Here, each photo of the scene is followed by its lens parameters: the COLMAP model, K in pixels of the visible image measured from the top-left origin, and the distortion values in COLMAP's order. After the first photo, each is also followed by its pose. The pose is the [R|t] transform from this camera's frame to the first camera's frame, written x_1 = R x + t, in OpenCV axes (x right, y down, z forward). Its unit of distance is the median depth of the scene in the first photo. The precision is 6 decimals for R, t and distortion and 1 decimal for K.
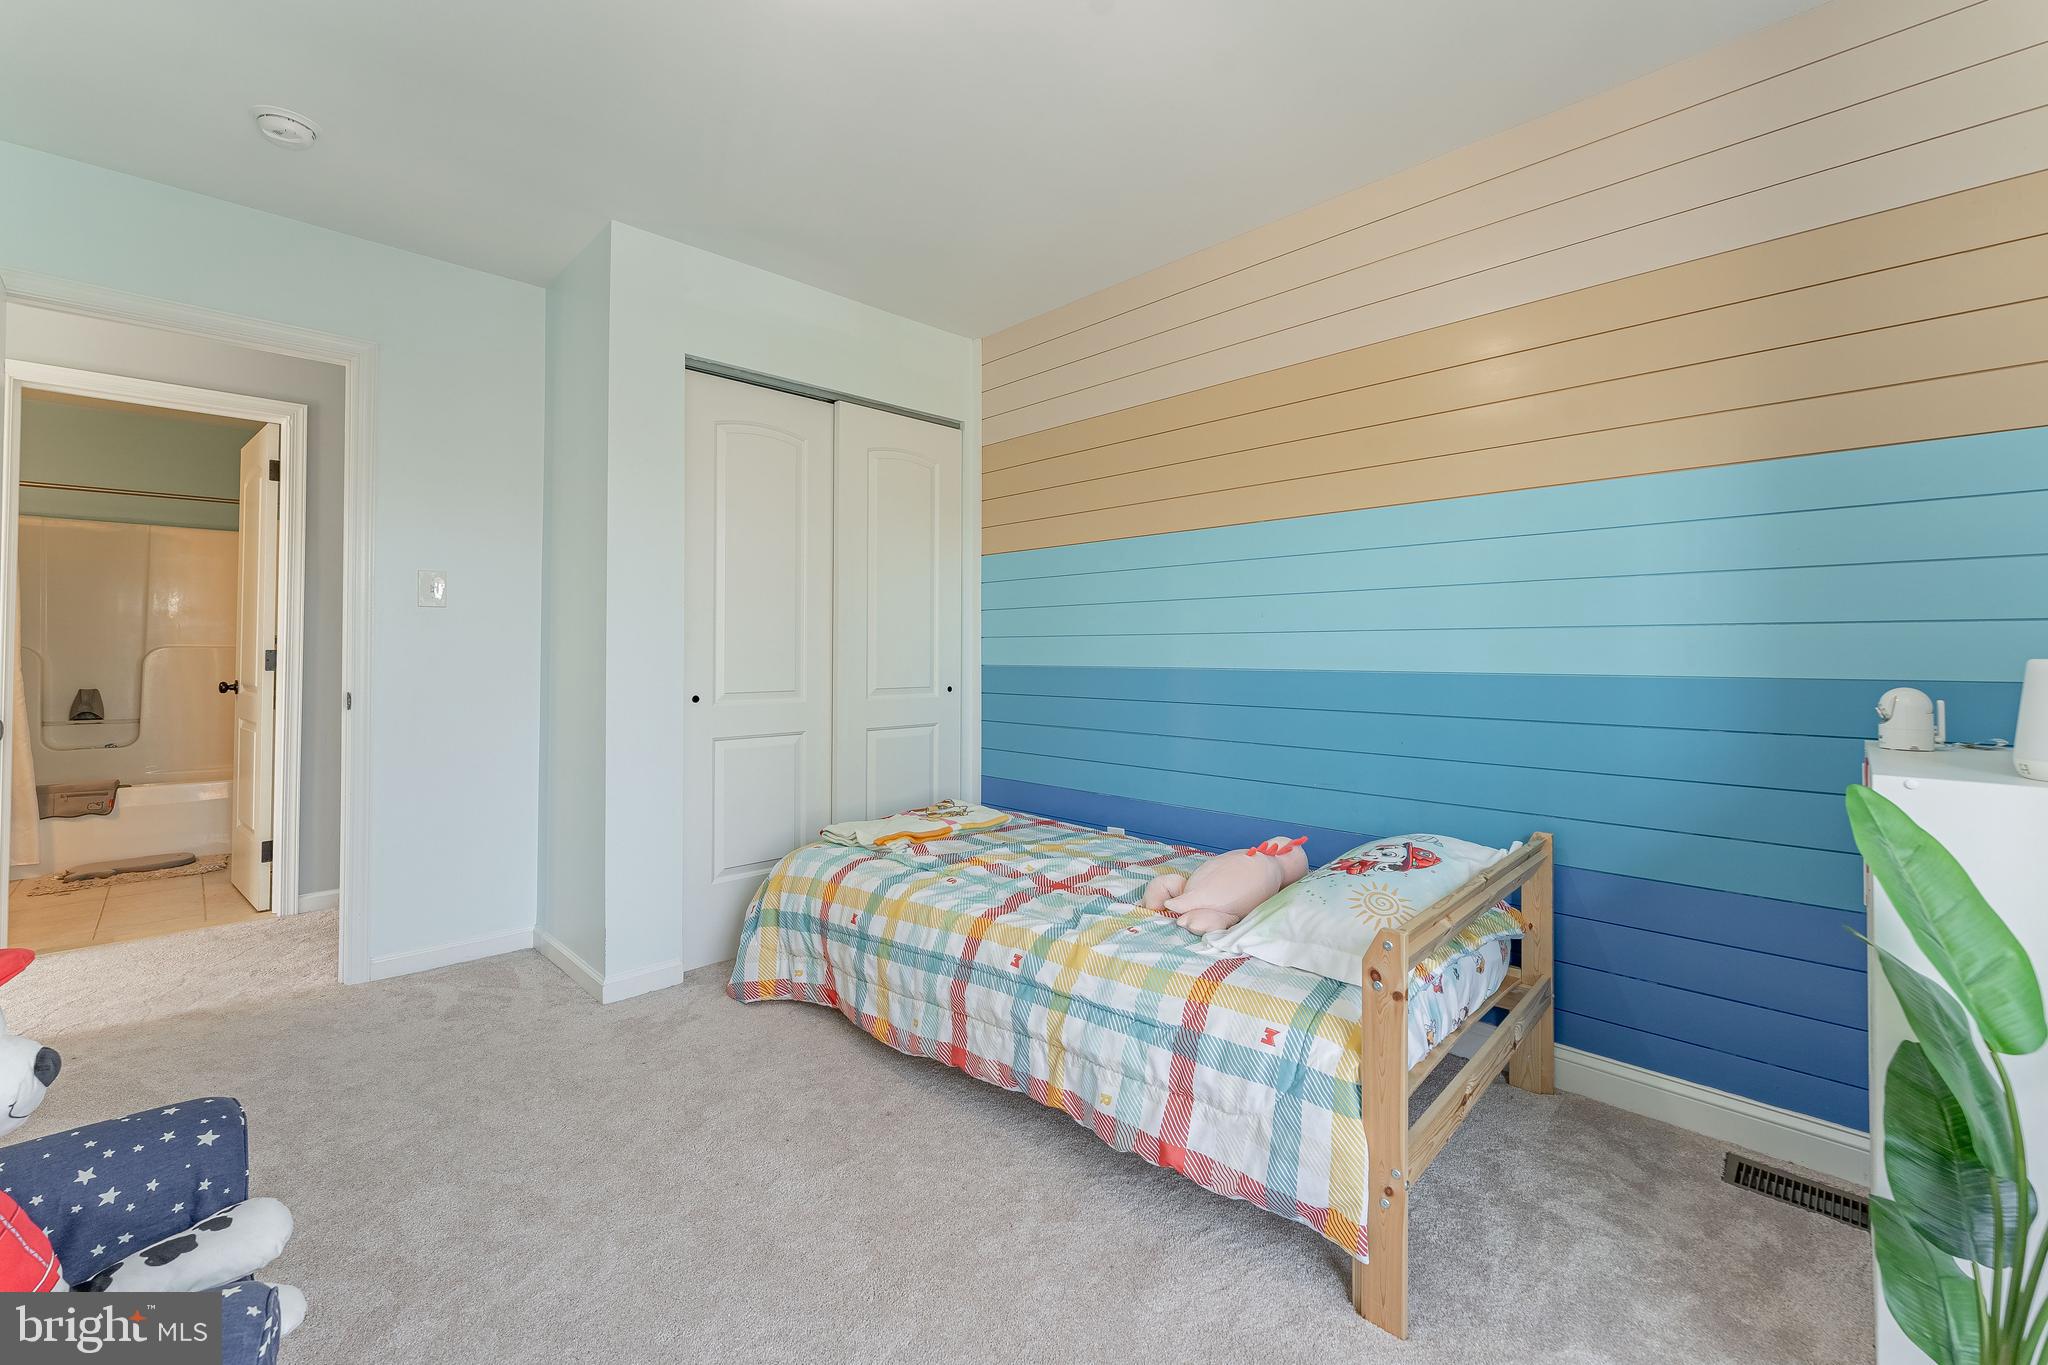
lens RADIAL K [[854.3, 0, 1036.6], [0, 854.3, 643.6], [0, 0, 1]] dist [0.002479, -0.000118]
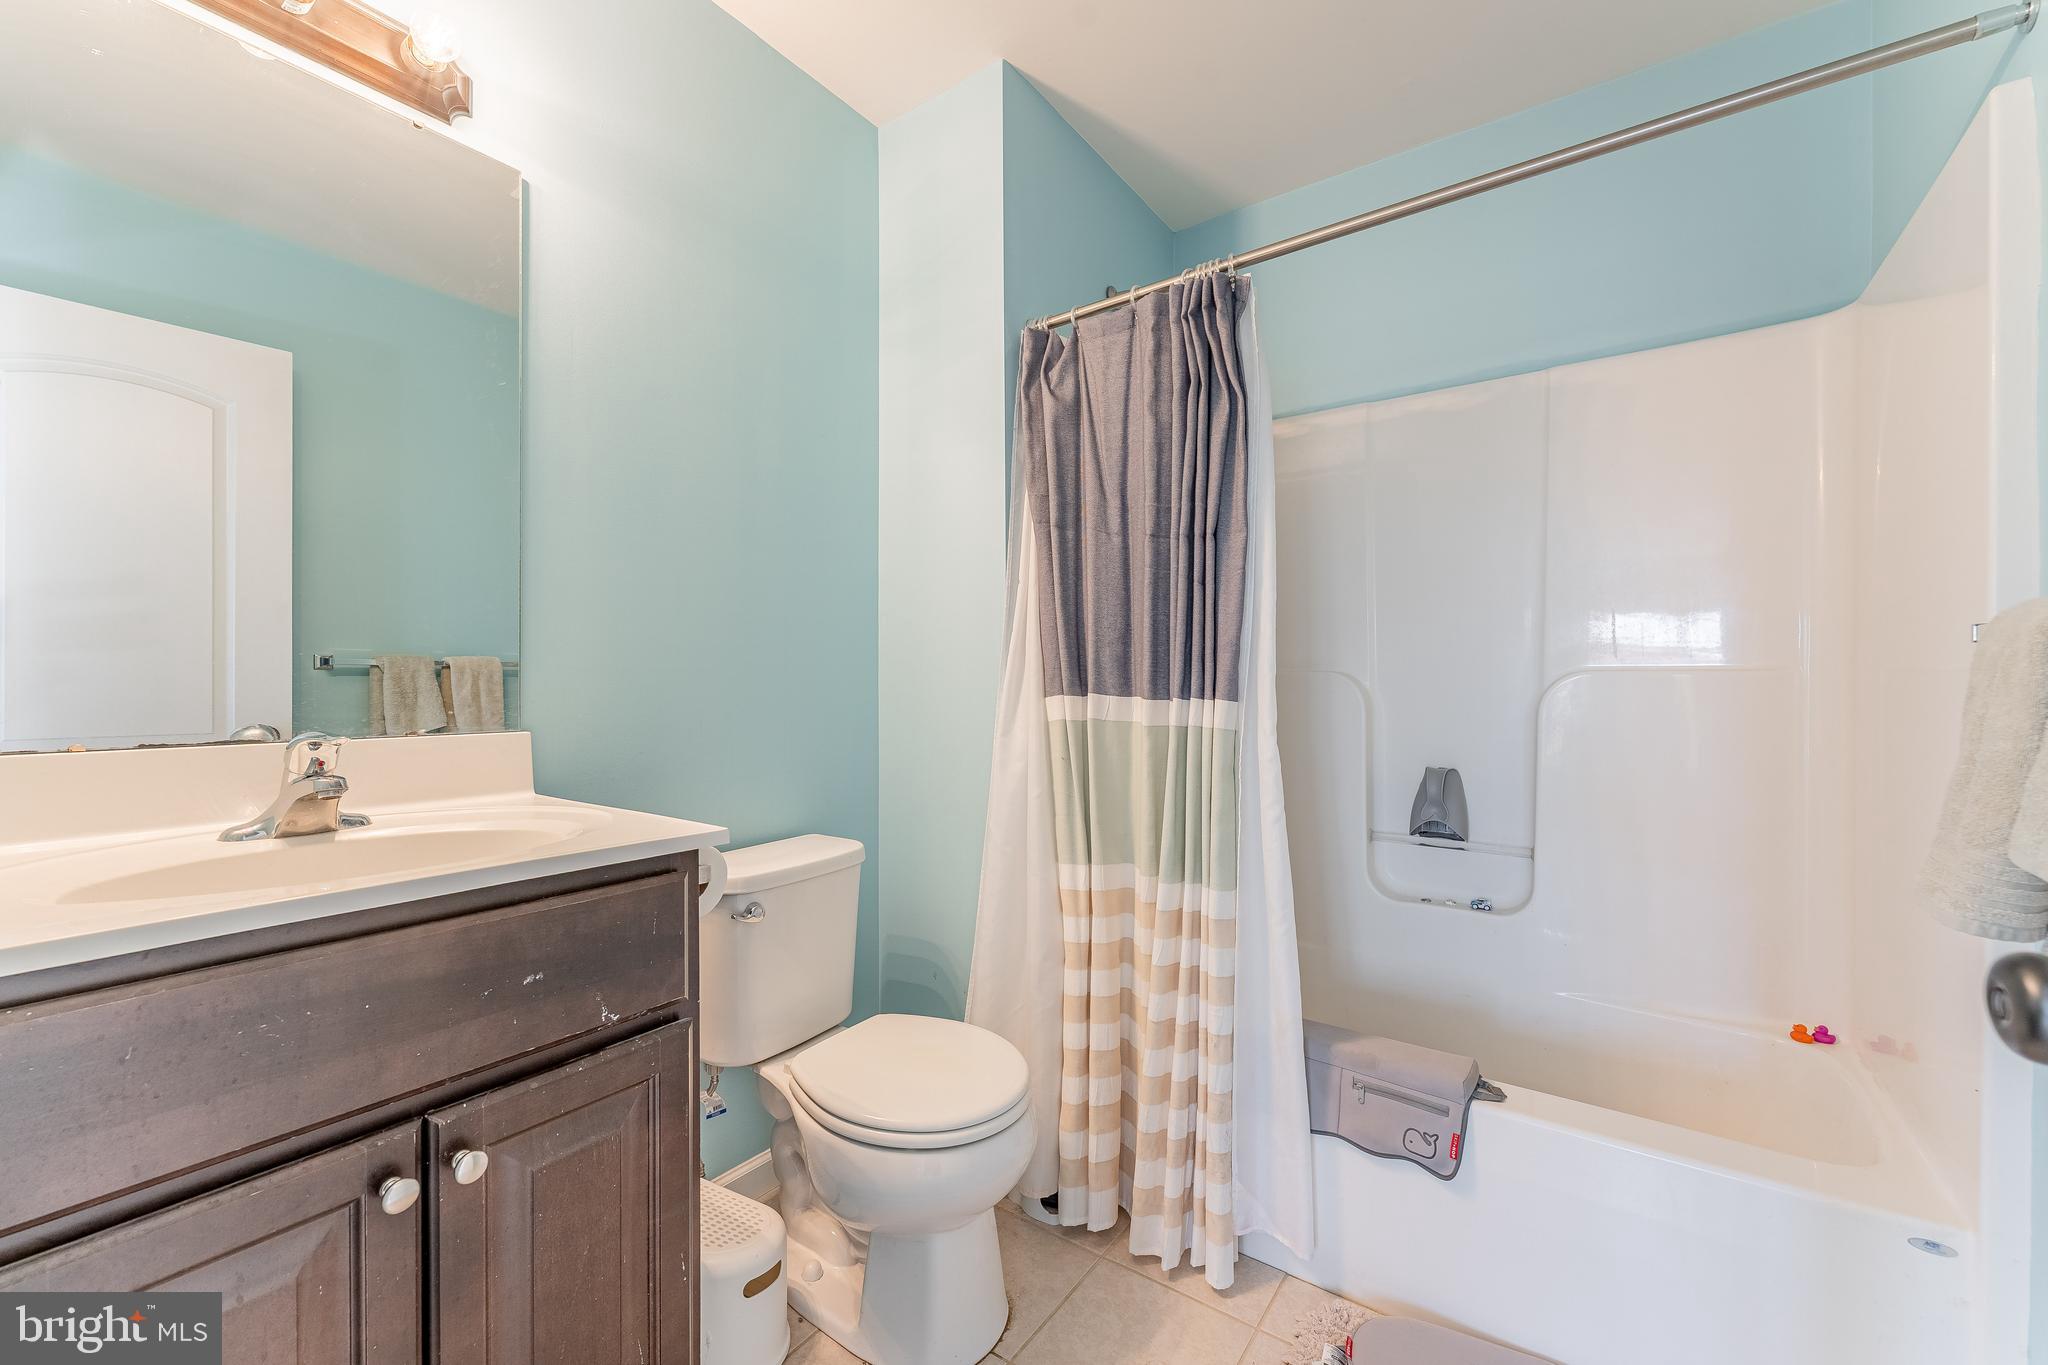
lens RADIAL K [[832.7, 0, 1024.0], [0, 832.7, 682.5], [0, 0, 1]] dist [-0.001722, -0.000156]
pose [[0.181679, 0.003323, -0.983352, -1.225516], [0.011990, 0.999912, 0.005594, 0.007263], [0.983285, -0.012806, 0.181623, 1.201833]]
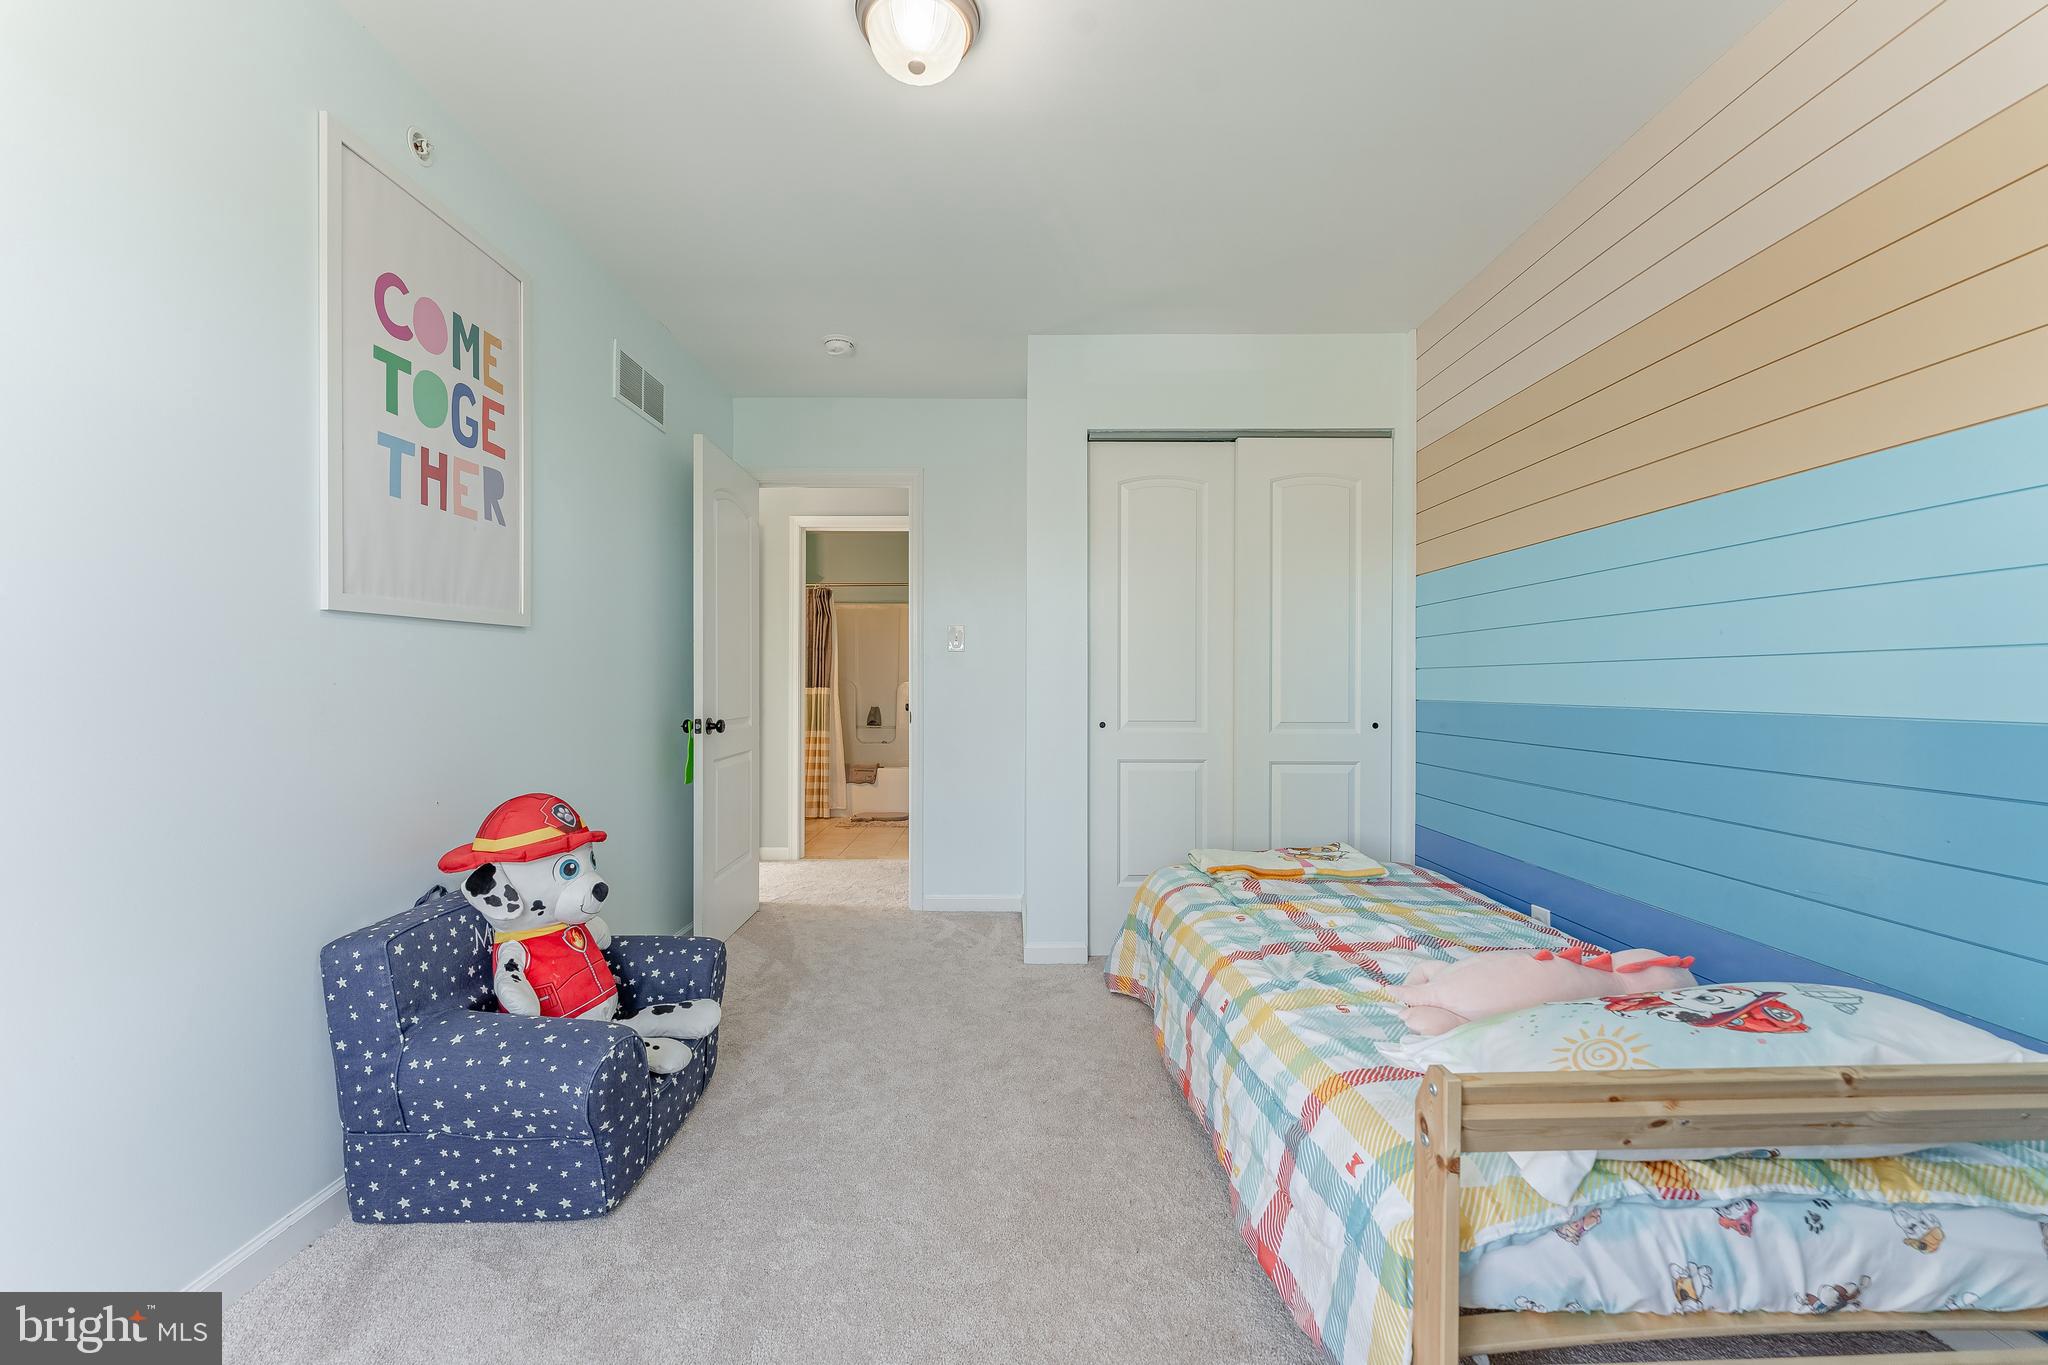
lens RADIAL K [[825.6, 0, 1007.2], [0, 825.6, 693.5], [0, 0, 1]] dist [-0.000642, -0.000157]
pose [[0.700118, 0.008945, -0.713971, 0.330476], [0.005271, 0.999830, 0.017695, 0.001558], [0.714008, -0.016152, 0.699952, 0.129721]]
